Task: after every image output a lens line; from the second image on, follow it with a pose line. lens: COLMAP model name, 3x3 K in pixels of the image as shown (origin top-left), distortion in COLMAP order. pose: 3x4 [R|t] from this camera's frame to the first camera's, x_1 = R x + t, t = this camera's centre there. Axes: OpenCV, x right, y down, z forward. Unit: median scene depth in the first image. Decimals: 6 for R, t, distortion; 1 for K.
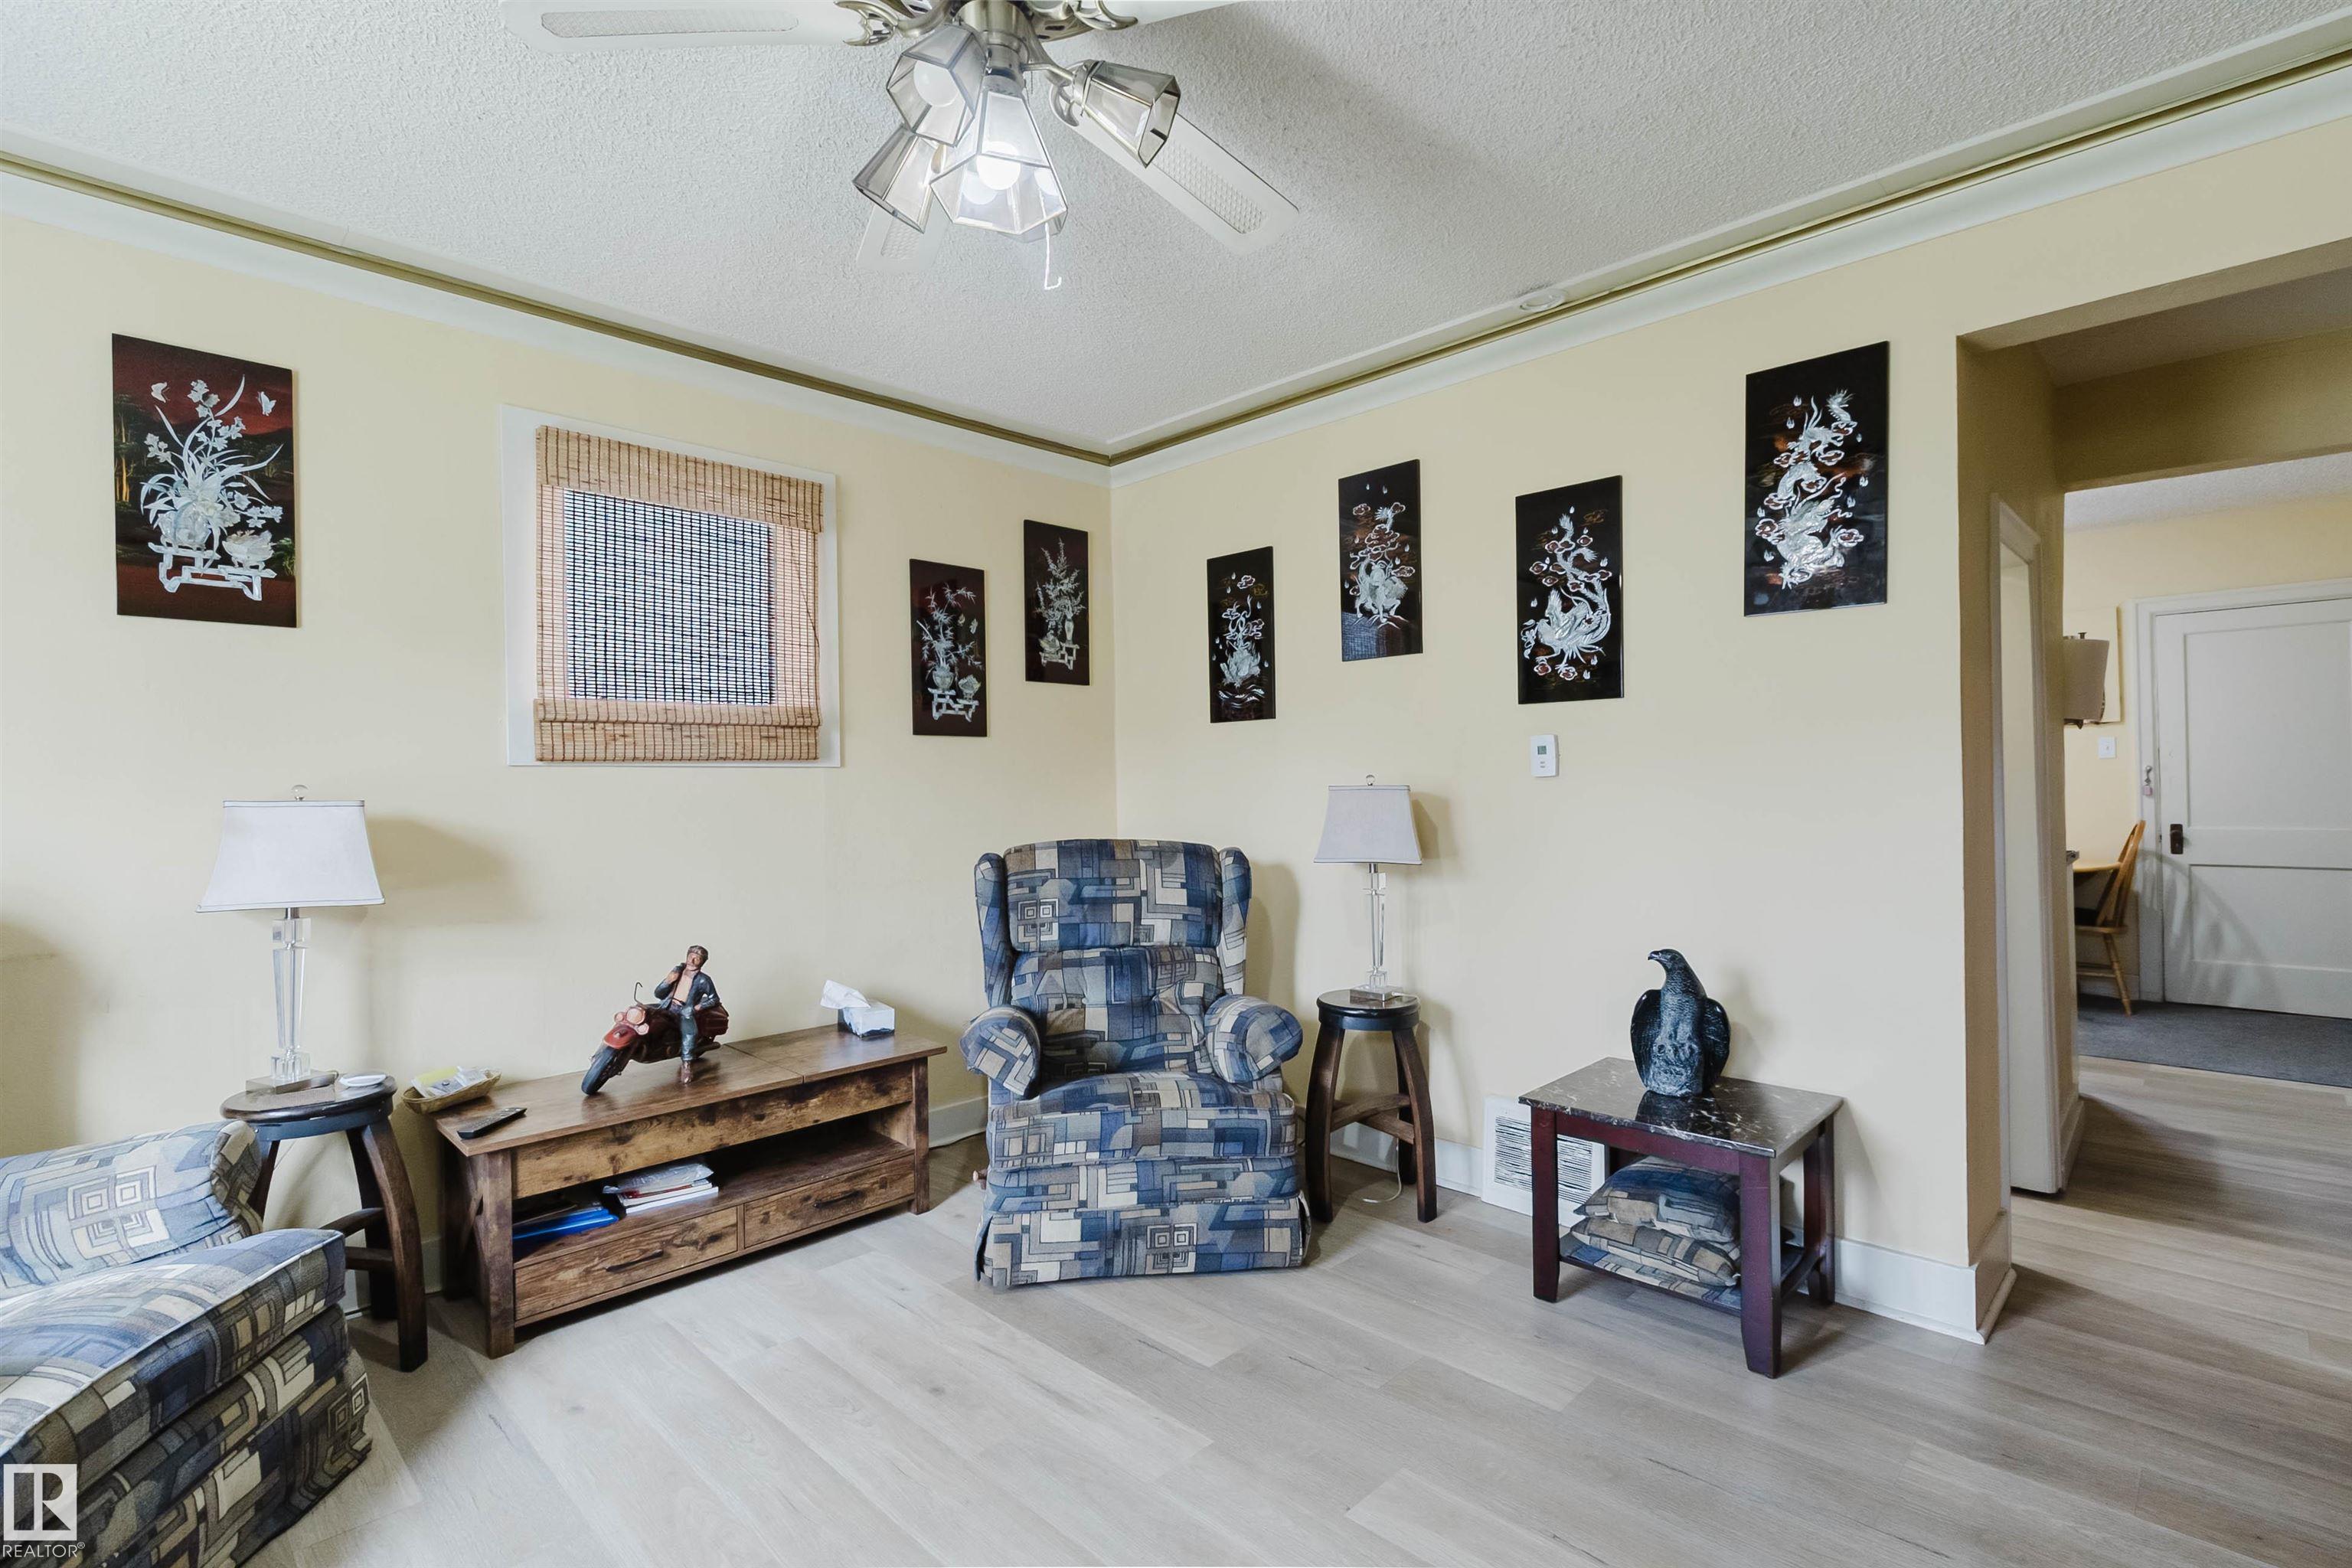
lens RADIAL K [[1084.2, 0, 1169.7], [0, 1084.2, 790.1], [0, 0, 1]] dist [0.001342, -0.000086]
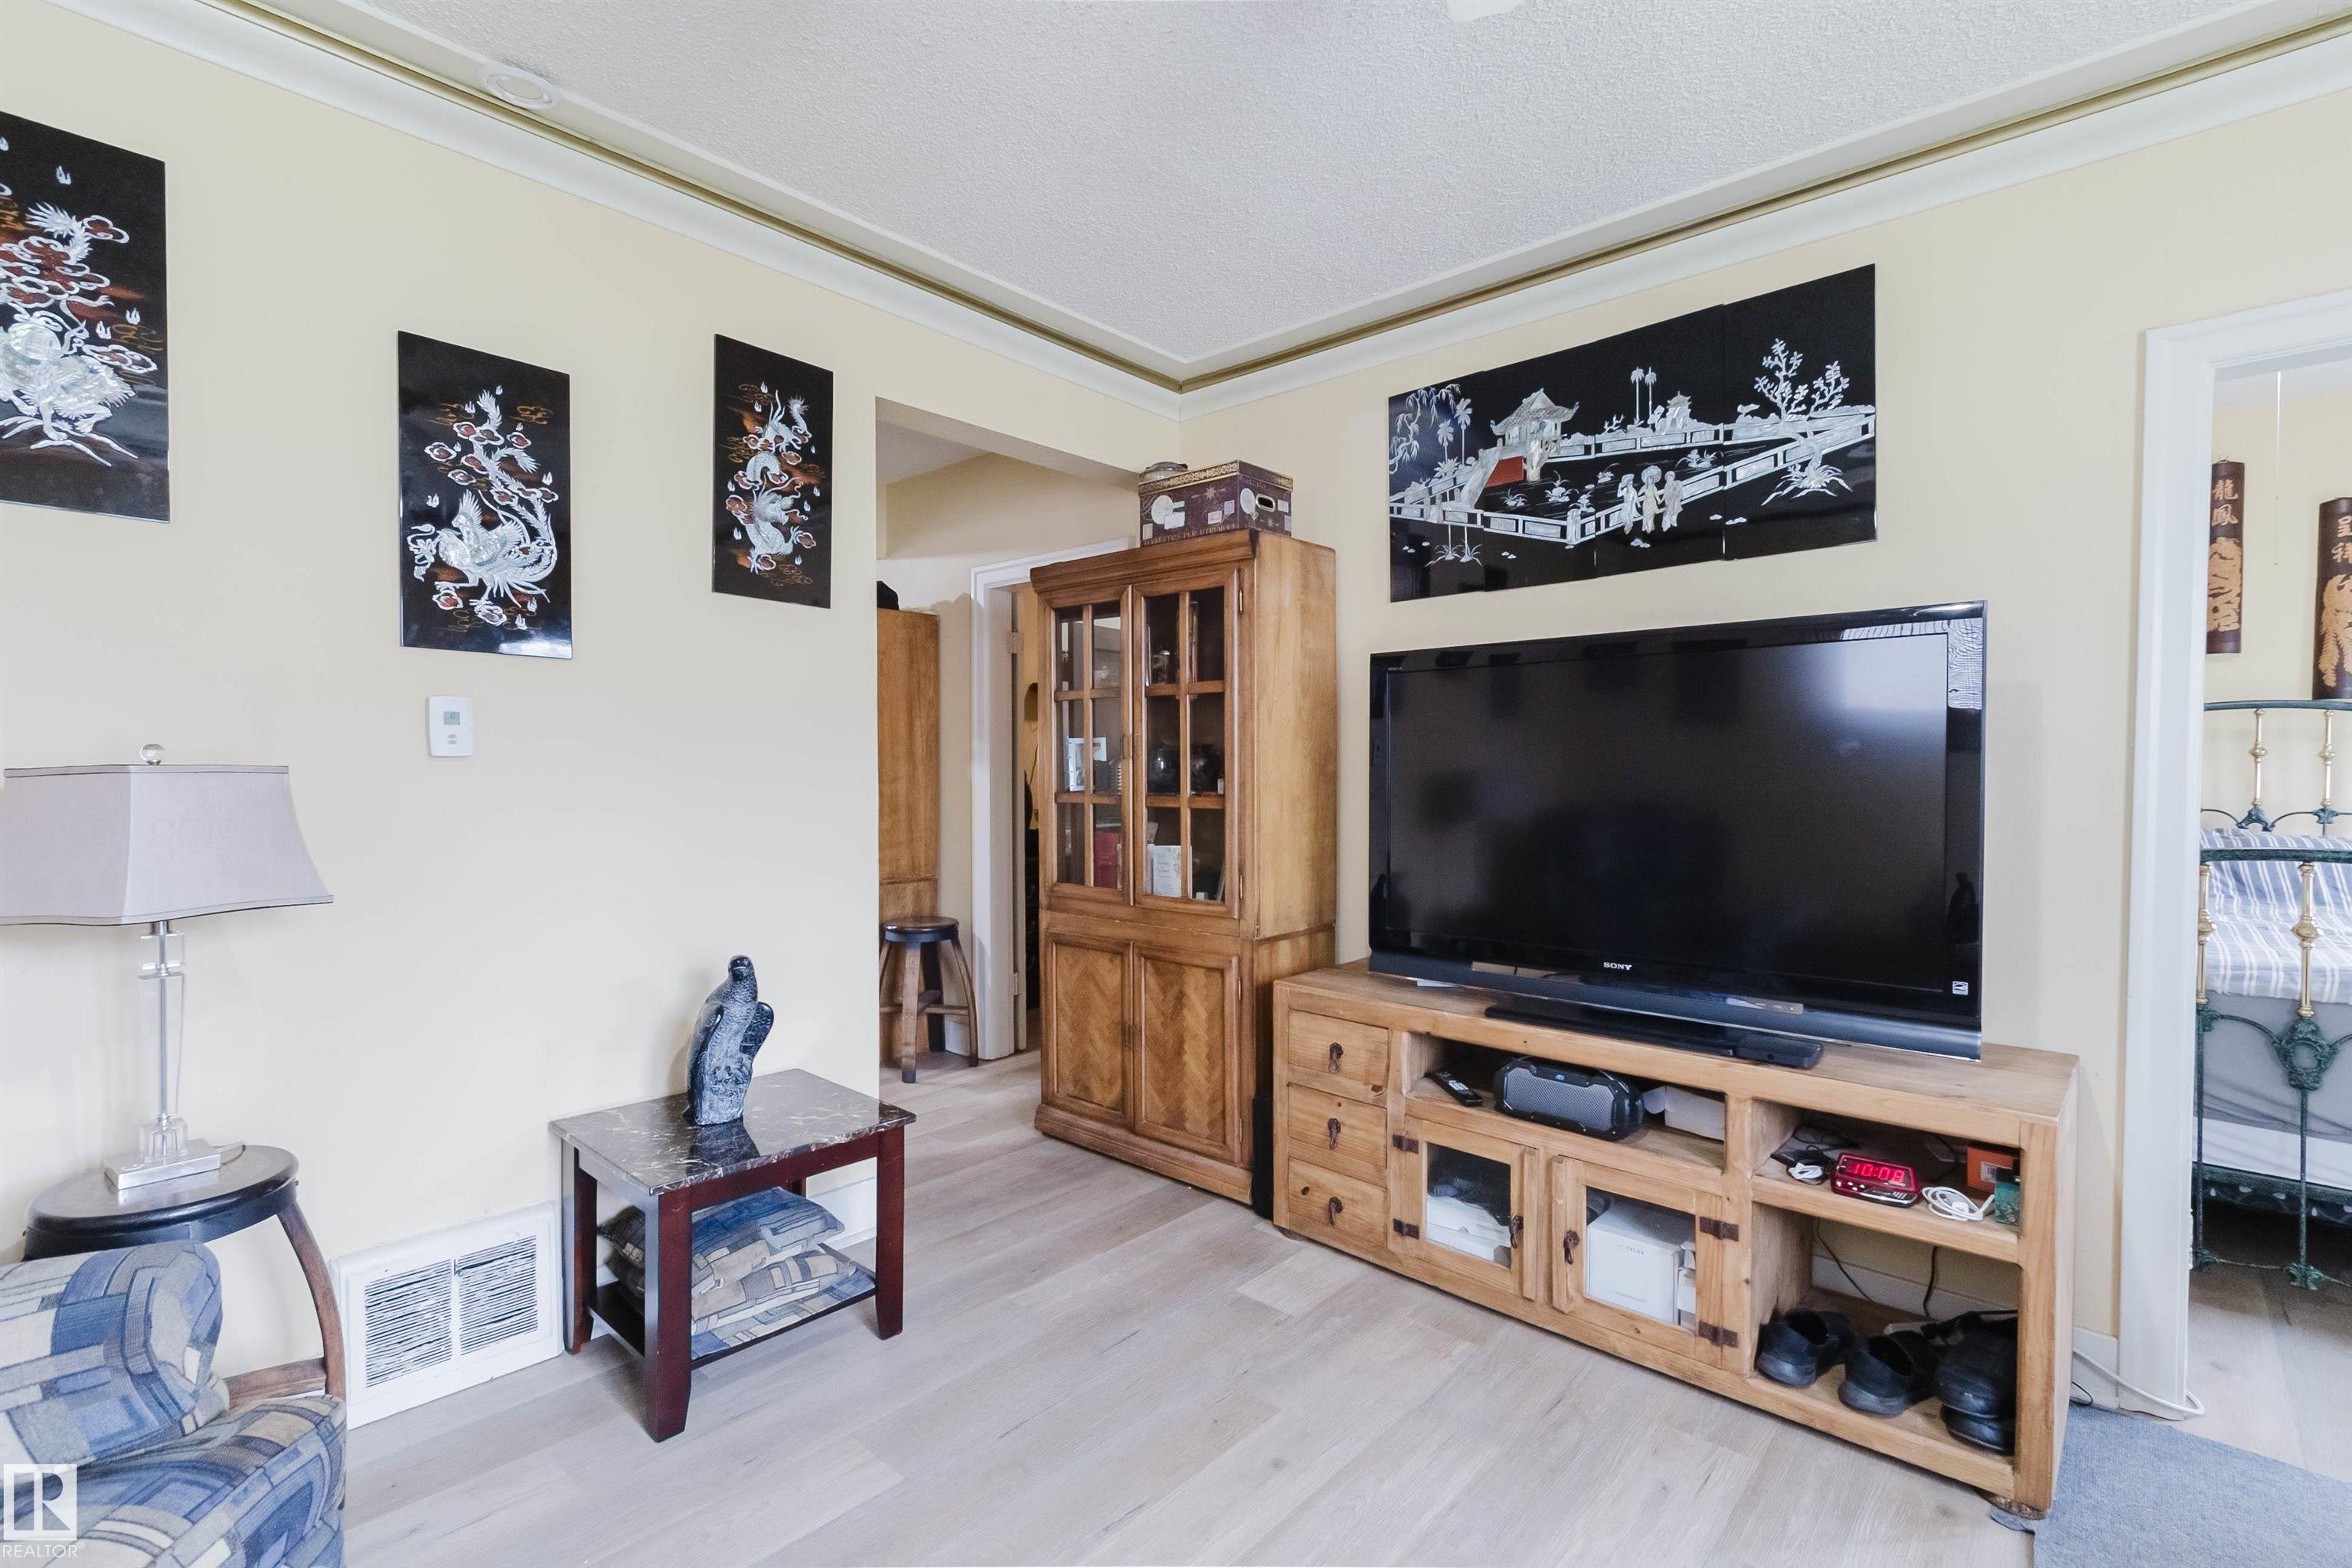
lens RADIAL K [[1062.9, 0, 1174.7], [0, 1062.9, 789.9], [0, 0, 1]] dist [0.000747, -0.000997]
pose [[-0.045565, -0.006906, 0.998937, -0.370721], [-0.002465, 0.999974, 0.006801, 0.003306], [-0.998958, -0.002153, -0.045581, 0.591108]]
